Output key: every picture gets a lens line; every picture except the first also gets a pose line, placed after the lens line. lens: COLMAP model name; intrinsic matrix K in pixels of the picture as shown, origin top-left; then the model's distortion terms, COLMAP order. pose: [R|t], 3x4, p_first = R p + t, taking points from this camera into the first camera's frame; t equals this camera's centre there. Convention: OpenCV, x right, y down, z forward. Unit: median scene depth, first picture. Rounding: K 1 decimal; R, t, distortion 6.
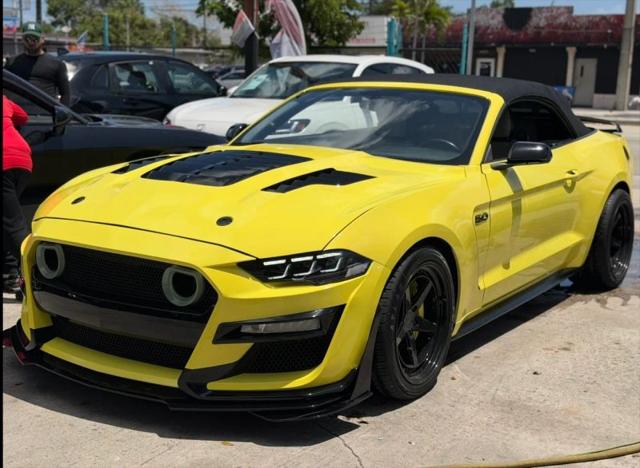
lens RADIAL K [[898.4, 0, 317.1], [0, 898.4, 234.5], [0, 0, 1]] dist [0.113241, 0.000000]
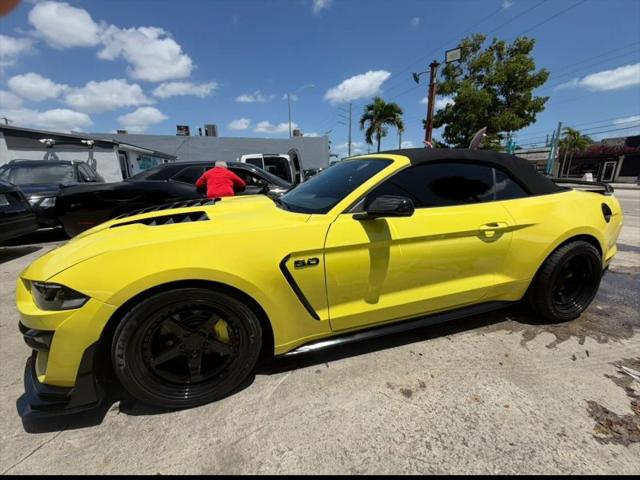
lens RADIAL K [[258.7, 0, 319.3], [0, 258.7, 237.1], [0, 0, 1]] dist [0.000925, 0.000183]
pose [[0.781139, 0.113965, -0.613868, 0.414539], [-0.081876, 0.993407, 0.080242, -0.082491], [0.618965, -0.012419, 0.785320, 0.807954]]
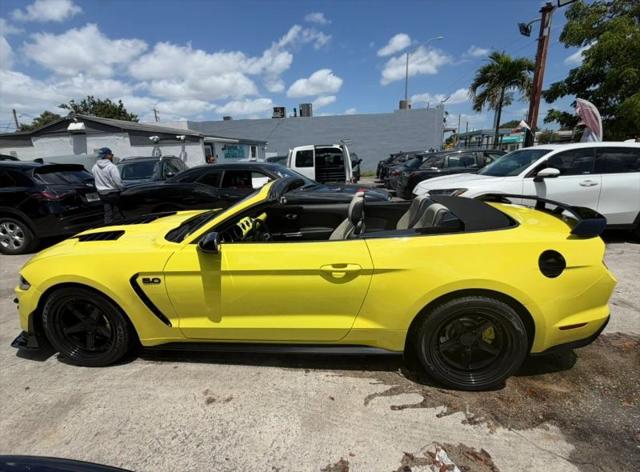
lens RADIAL K [[309.2, 0, 320.6], [0, 309.2, 238.4], [0, 0, 1]] dist [0.001953, 0.000652]
pose [[0.472083, 0.195271, -0.859655, 0.777436], [-0.116474, 0.980426, 0.158742, -0.210330], [0.873826, 0.025188, 0.485587, 1.061341]]
